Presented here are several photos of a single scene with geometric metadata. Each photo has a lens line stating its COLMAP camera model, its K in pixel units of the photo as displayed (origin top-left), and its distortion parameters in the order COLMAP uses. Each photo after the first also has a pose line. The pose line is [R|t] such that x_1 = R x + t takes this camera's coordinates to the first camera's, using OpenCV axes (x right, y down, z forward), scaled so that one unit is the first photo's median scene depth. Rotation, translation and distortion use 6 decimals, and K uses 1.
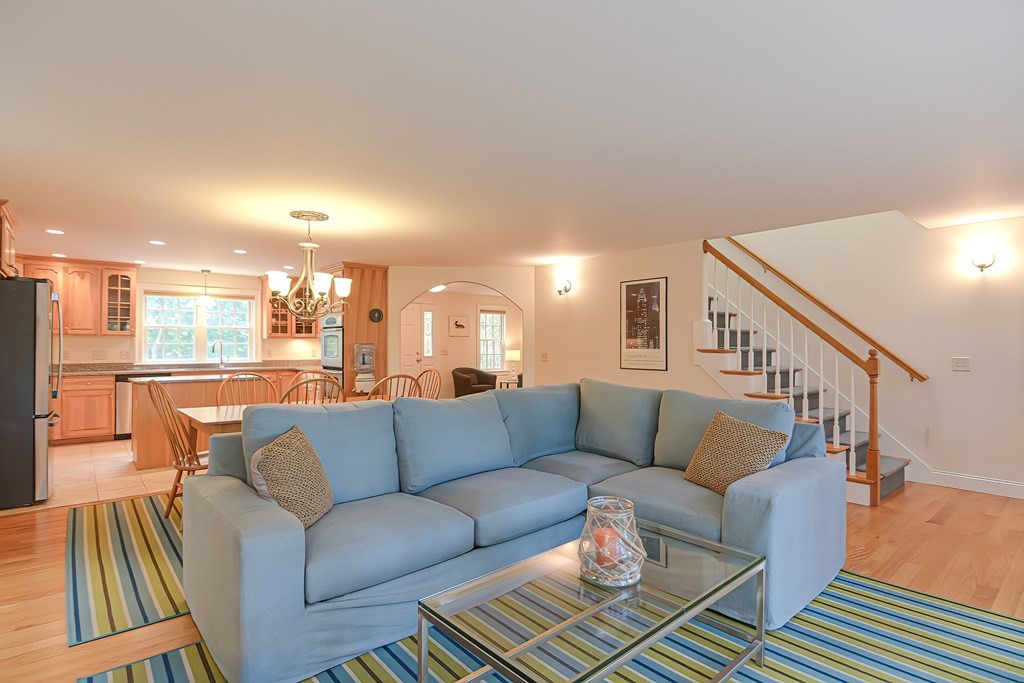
lens RADIAL K [[512.6, 0, 495.9], [0, 512.6, 341.9], [0, 0, 1]] dist [-0.004163, -0.002548]
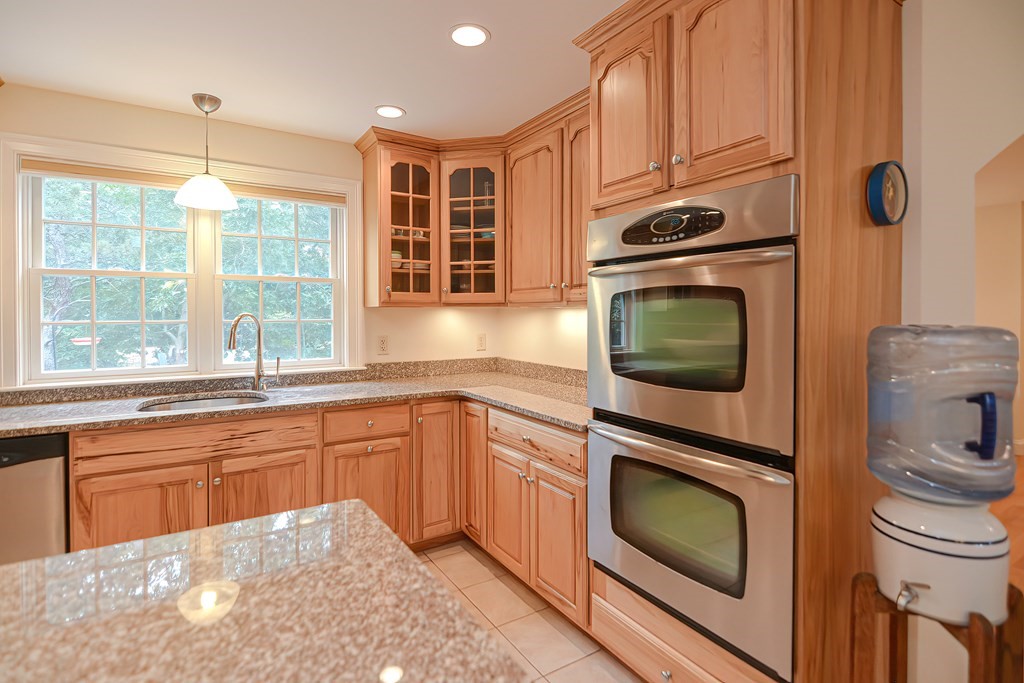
lens RADIAL K [[512.6, 0, 496.8], [0, 512.6, 318.3], [0, 0, 1]] dist [-0.004163, -0.002548]
pose [[0.986752, -0.001417, -0.162229, -0.370691], [0.003663, 0.999902, 0.013542, -0.003572], [0.162194, -0.013957, 0.986660, 0.793929]]
